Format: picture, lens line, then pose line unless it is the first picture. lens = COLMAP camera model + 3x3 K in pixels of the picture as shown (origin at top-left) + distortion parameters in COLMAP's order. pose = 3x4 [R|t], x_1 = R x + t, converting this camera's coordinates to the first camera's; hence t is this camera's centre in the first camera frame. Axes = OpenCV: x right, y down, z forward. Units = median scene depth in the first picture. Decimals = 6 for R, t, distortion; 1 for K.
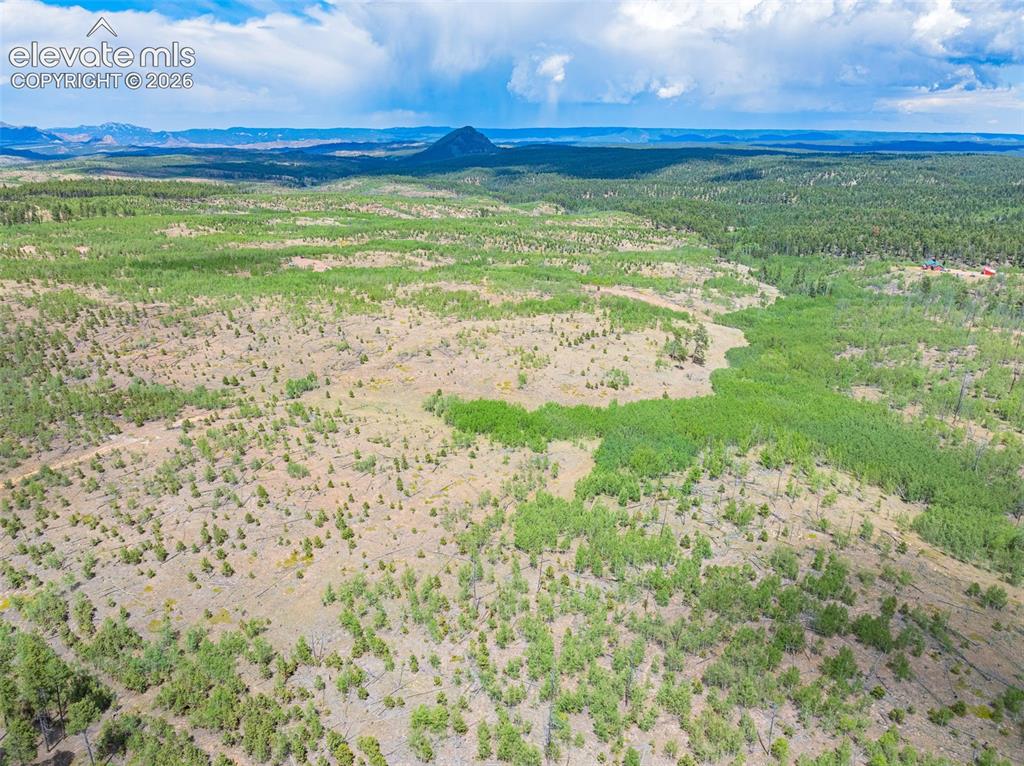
lens RADIAL K [[760.8, 0, 517.3], [0, 760.8, 390.6], [0, 0, 1]] dist [-0.022378, 0.014517]
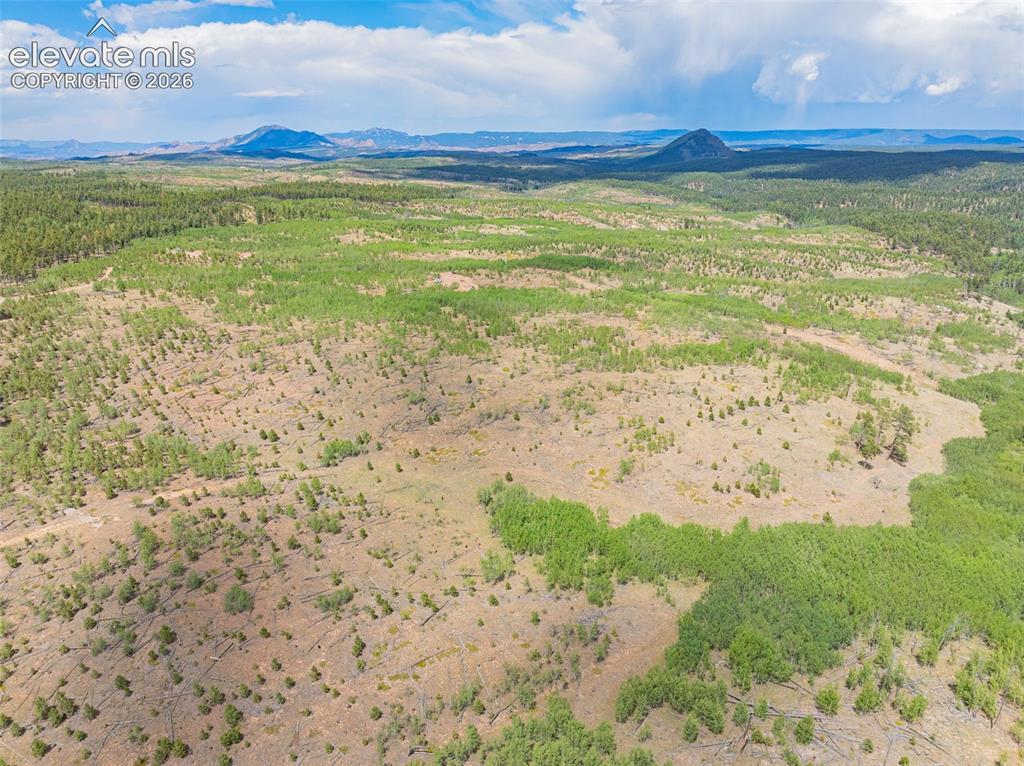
lens RADIAL K [[760.8, 0, 508.8], [0, 760.8, 375.9], [0, 0, 1]] dist [-0.022378, 0.014517]
pose [[0.952841, 0.084056, -0.291597, 0.040088], [-0.090189, 0.995895, -0.007632, -0.033169], [0.289758, 0.033571, 0.956511, 0.093654]]
